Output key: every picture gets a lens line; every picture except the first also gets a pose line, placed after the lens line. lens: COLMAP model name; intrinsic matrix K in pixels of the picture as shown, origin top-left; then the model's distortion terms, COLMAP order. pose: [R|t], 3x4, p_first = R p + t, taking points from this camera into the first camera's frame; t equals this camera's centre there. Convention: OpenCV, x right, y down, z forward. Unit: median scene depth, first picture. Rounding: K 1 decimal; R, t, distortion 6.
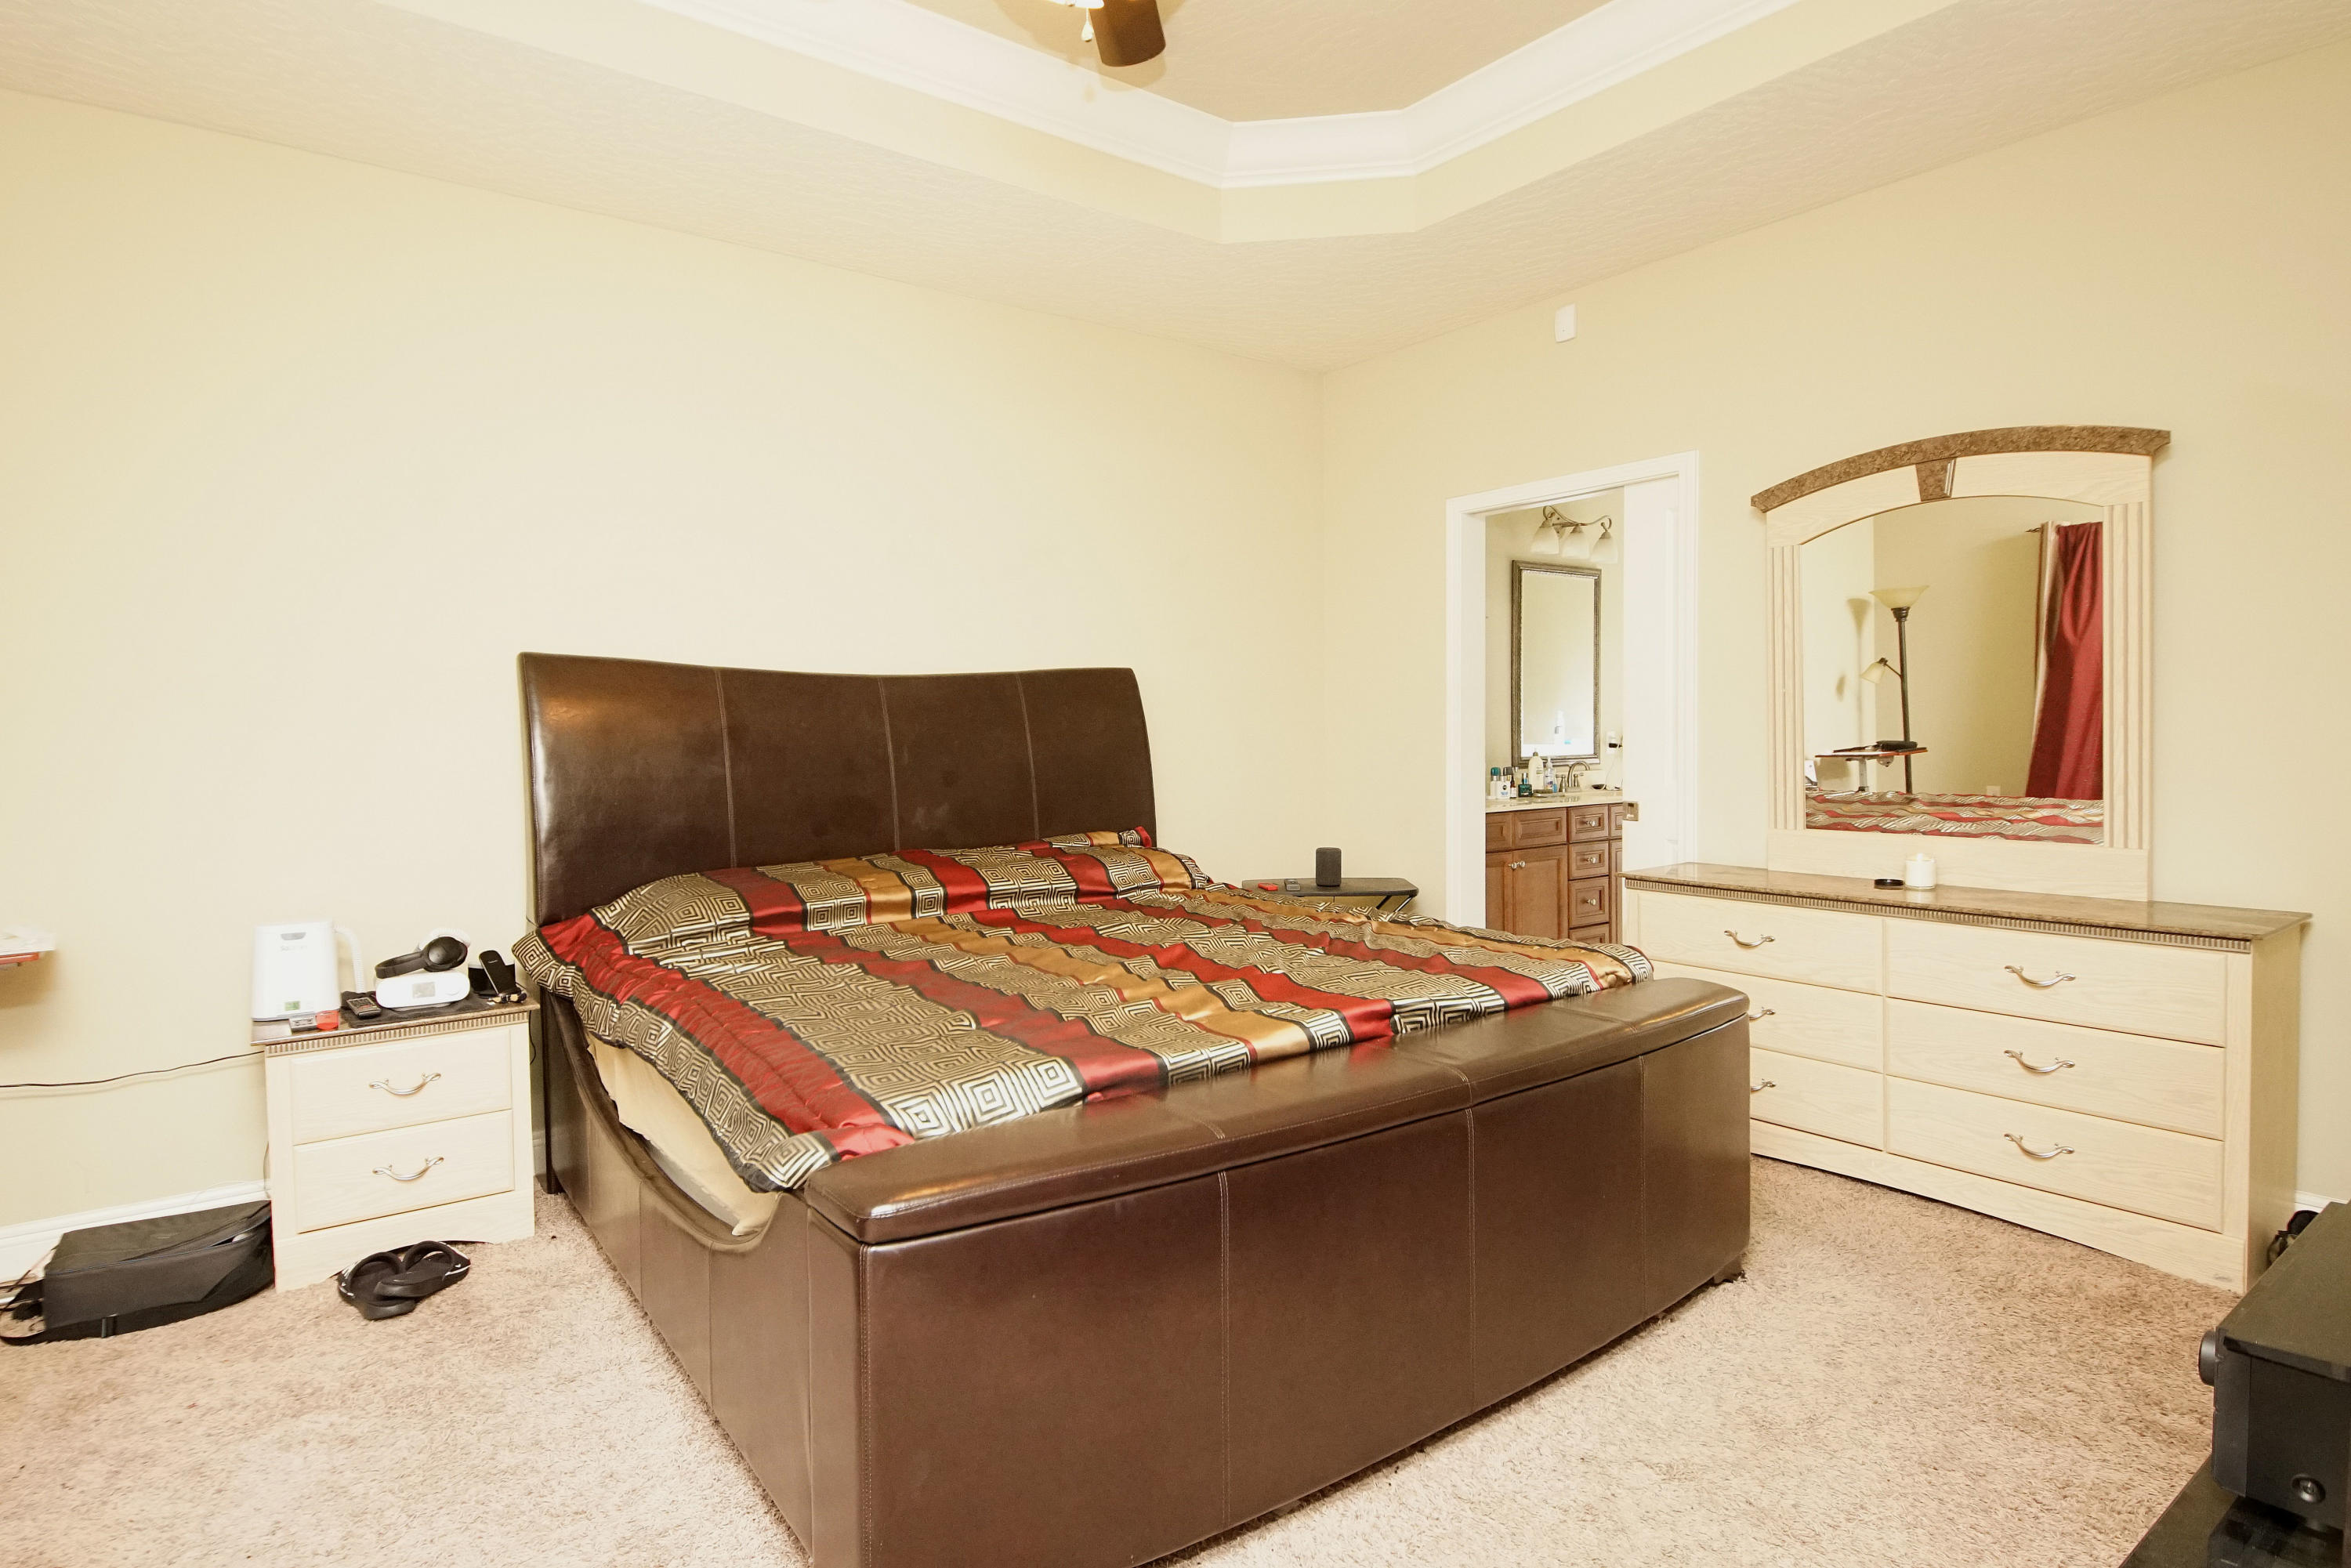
lens RADIAL K [[1258.0, 0, 1156.6], [0, 1258.0, 769.1], [0, 0, 1]] dist [0.035358, -0.031920]
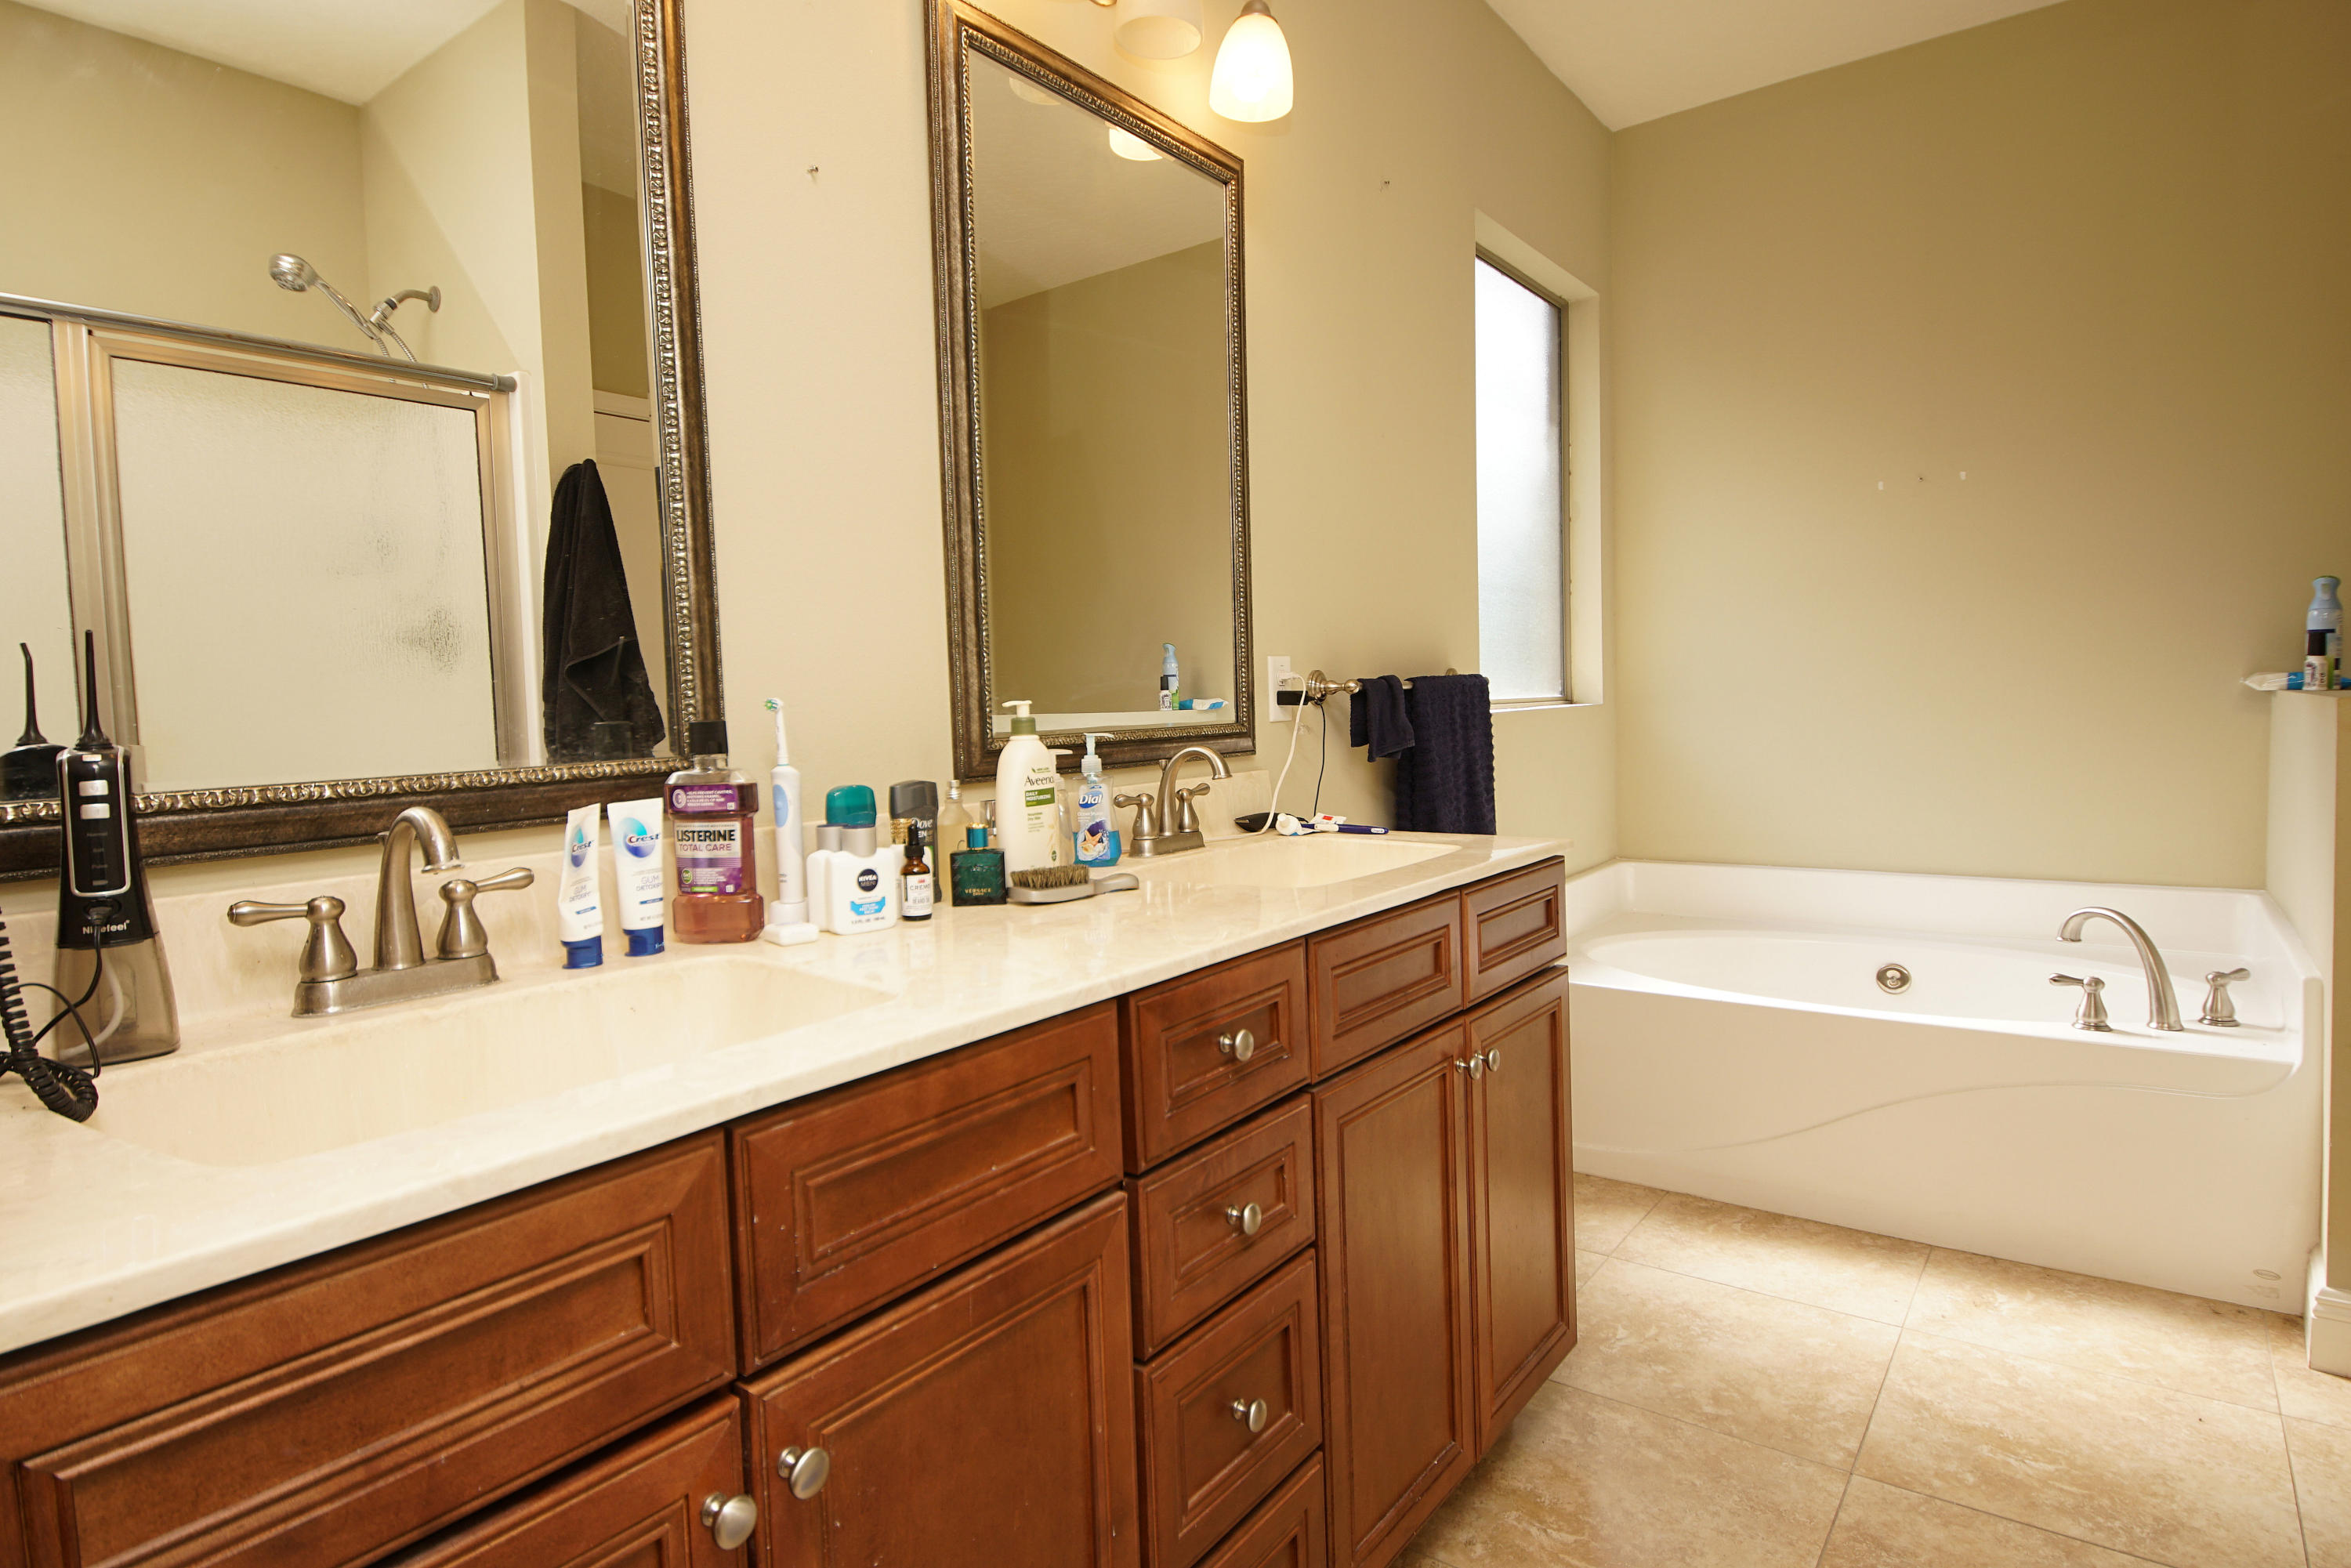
lens RADIAL K [[1258.0, 0, 1156.6], [0, 1258.0, 769.1], [0, 0, 1]] dist [0.035358, -0.031920]
pose [[0.963233, -0.031506, 0.266814, 0.470201], [0.027794, 0.999457, 0.017678, -0.013050], [-0.267227, -0.009612, 0.963586, 1.364369]]
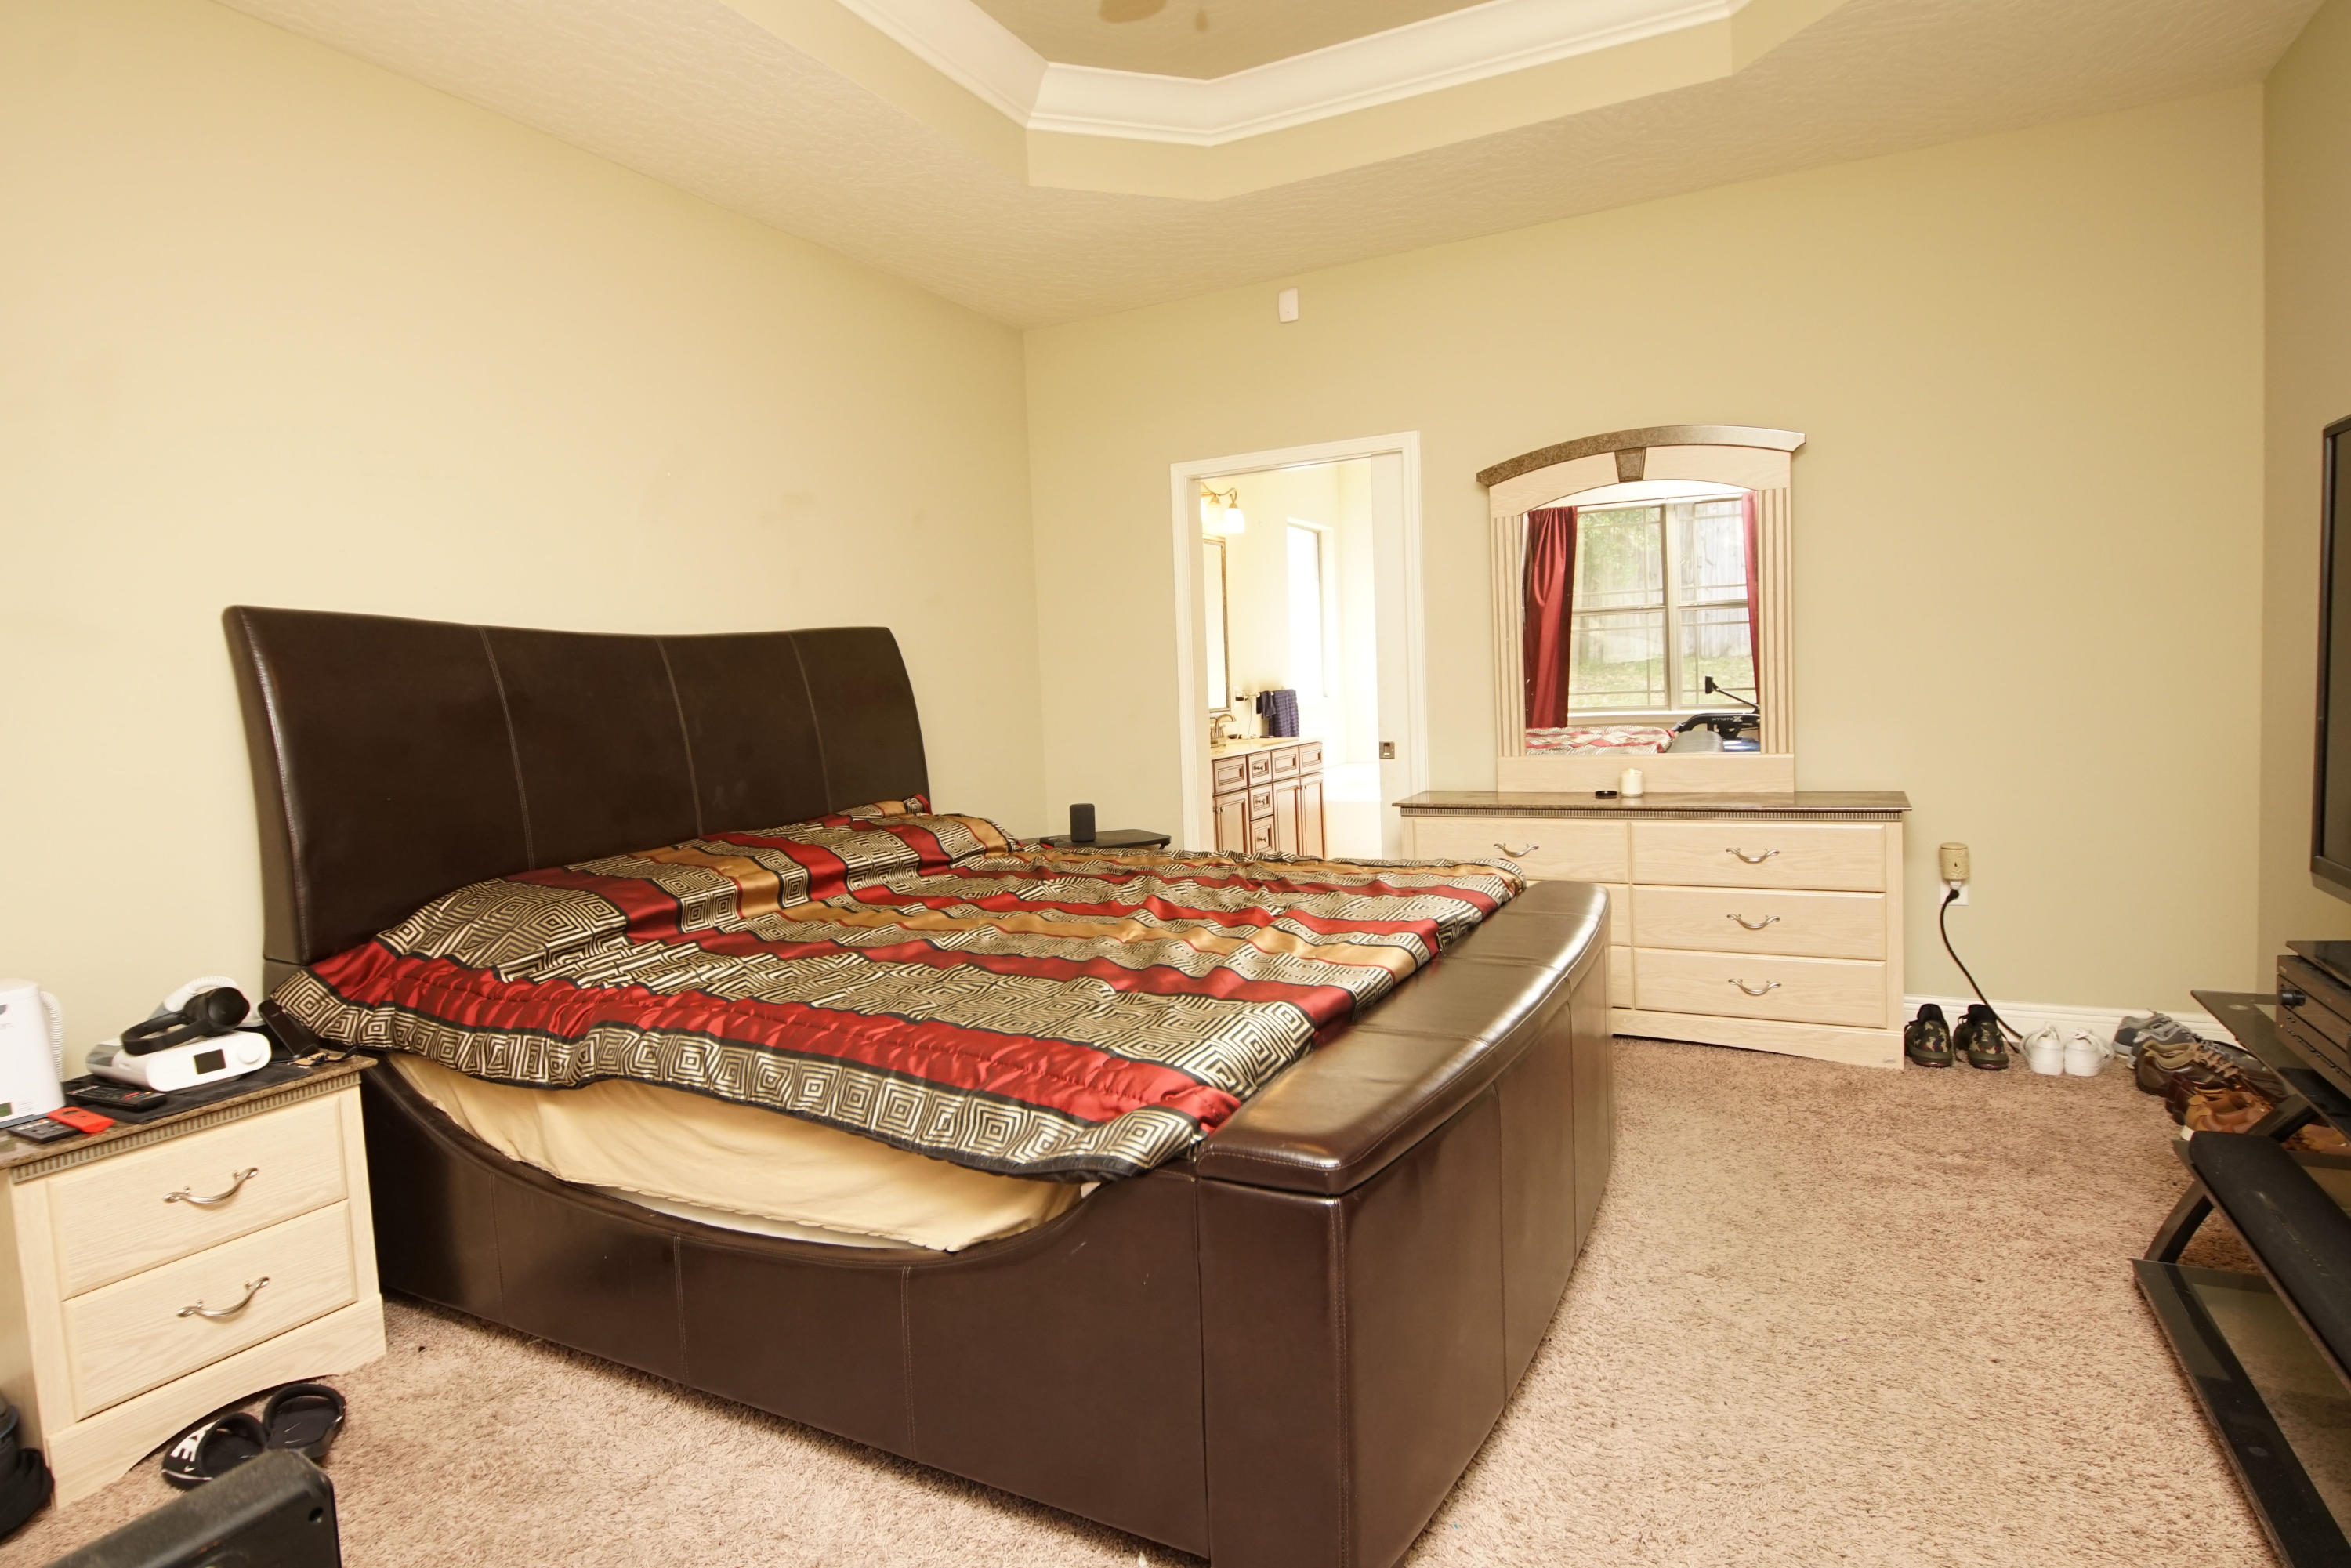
lens RADIAL K [[1251.8, 0, 1177.4], [0, 1251.8, 761.7], [0, 0, 1]] dist [0.045817, -0.049760]
pose [[0.900622, -0.054390, 0.431186, -0.317482], [0.045957, 0.998494, 0.029961, 0.003158], [-0.432166, -0.007167, 0.901766, 0.079841]]
